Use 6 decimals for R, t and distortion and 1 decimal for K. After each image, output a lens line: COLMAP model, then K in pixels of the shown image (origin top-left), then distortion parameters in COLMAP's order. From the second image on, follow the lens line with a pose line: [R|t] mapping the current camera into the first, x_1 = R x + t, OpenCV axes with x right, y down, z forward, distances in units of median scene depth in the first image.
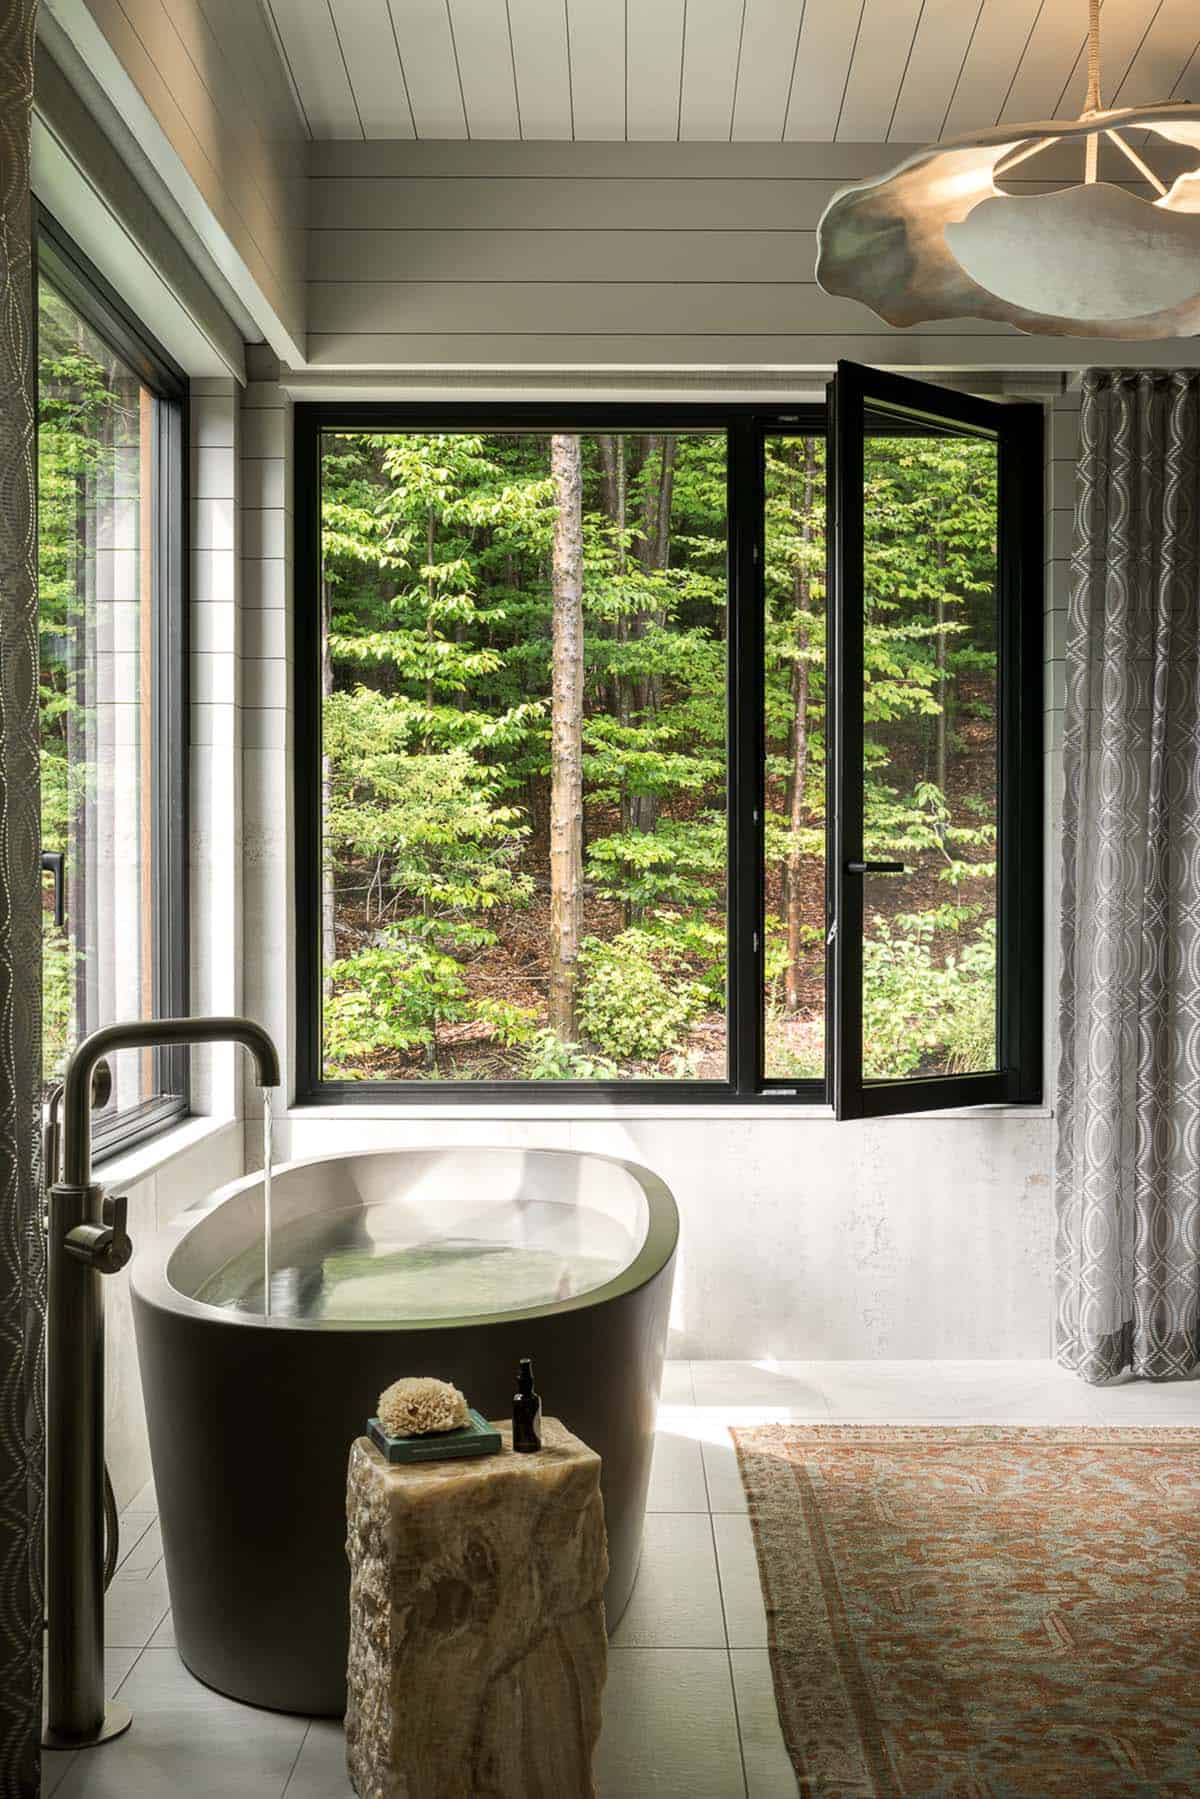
lens RADIAL K [[1806.0, 0, 600.0], [0, 1806.0, 899.5], [0, 0, 1]] dist [-0.008177, -0.026409]
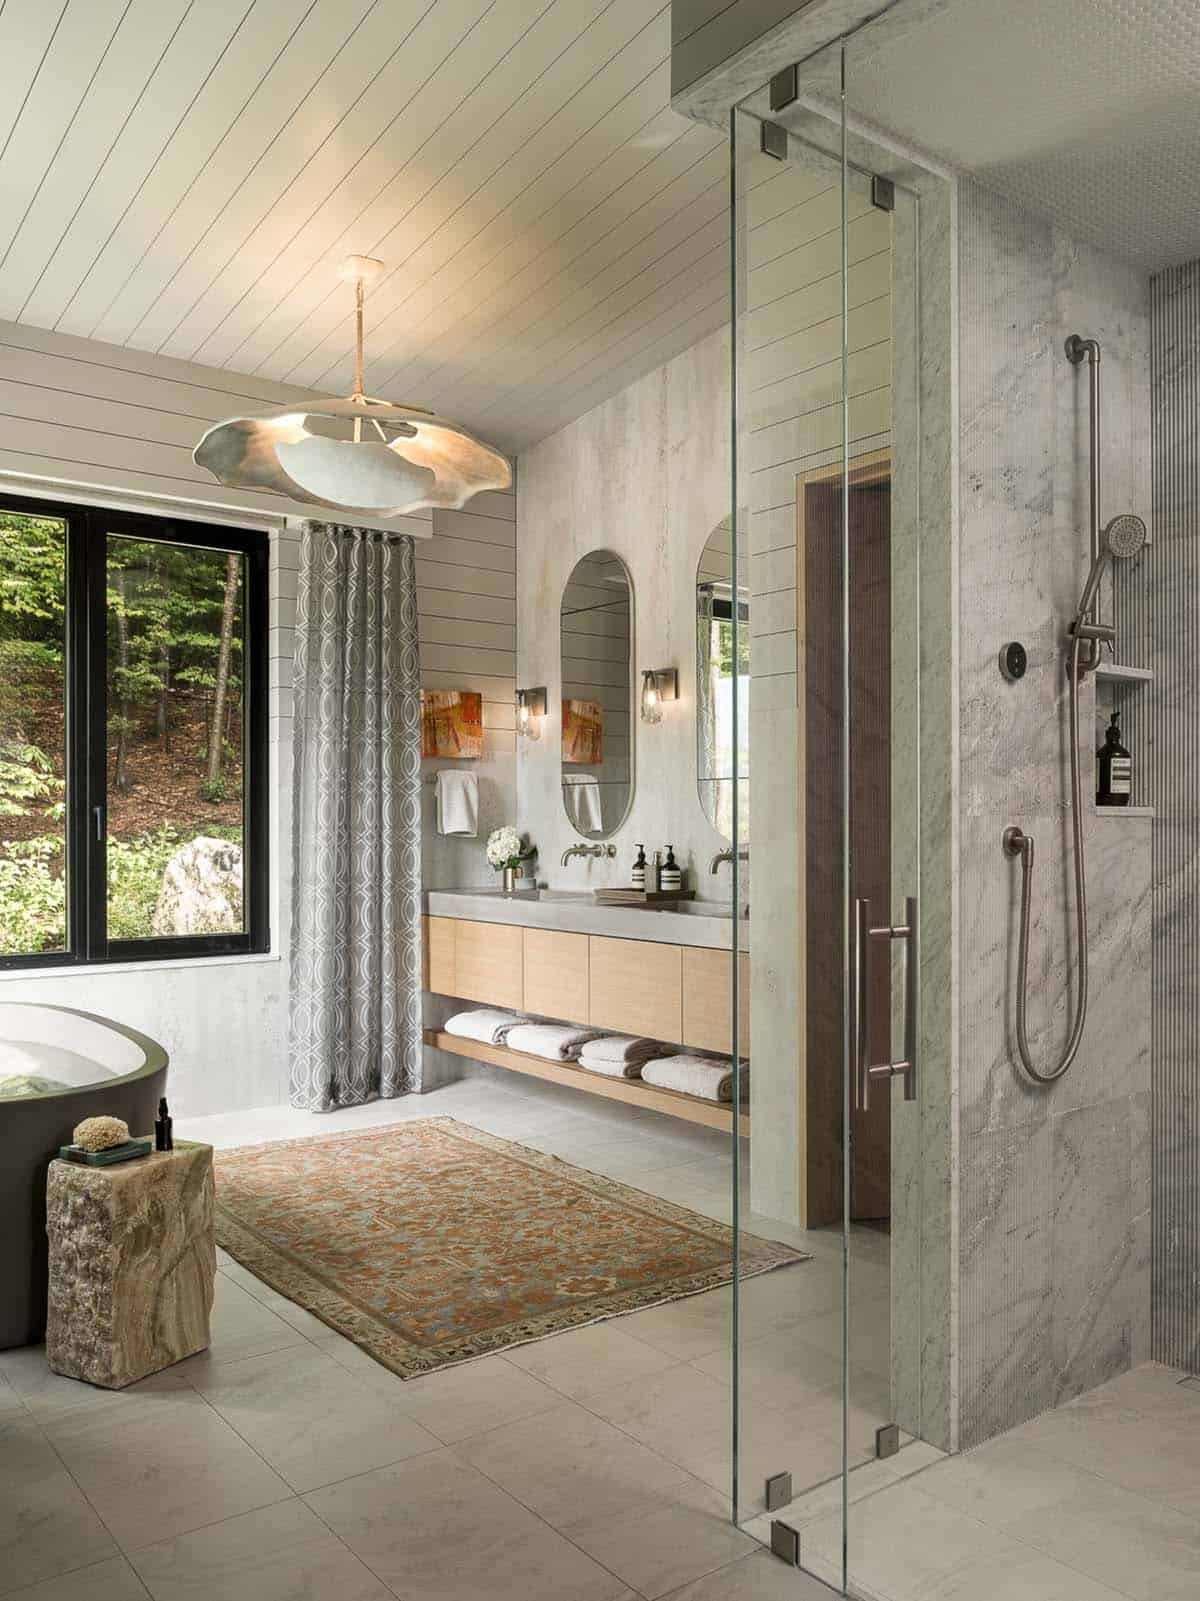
lens RADIAL K [[1266.7, 0, 600.0], [0, 1266.7, 800.5], [0, 0, 1]] dist [-0.043345, 0.010032]
pose [[0.791625, 0.010789, 0.610912, -0.344267], [0.003265, 0.999755, -0.021887, -0.000792], [-0.610998, 0.019321, 0.791396, -0.163388]]
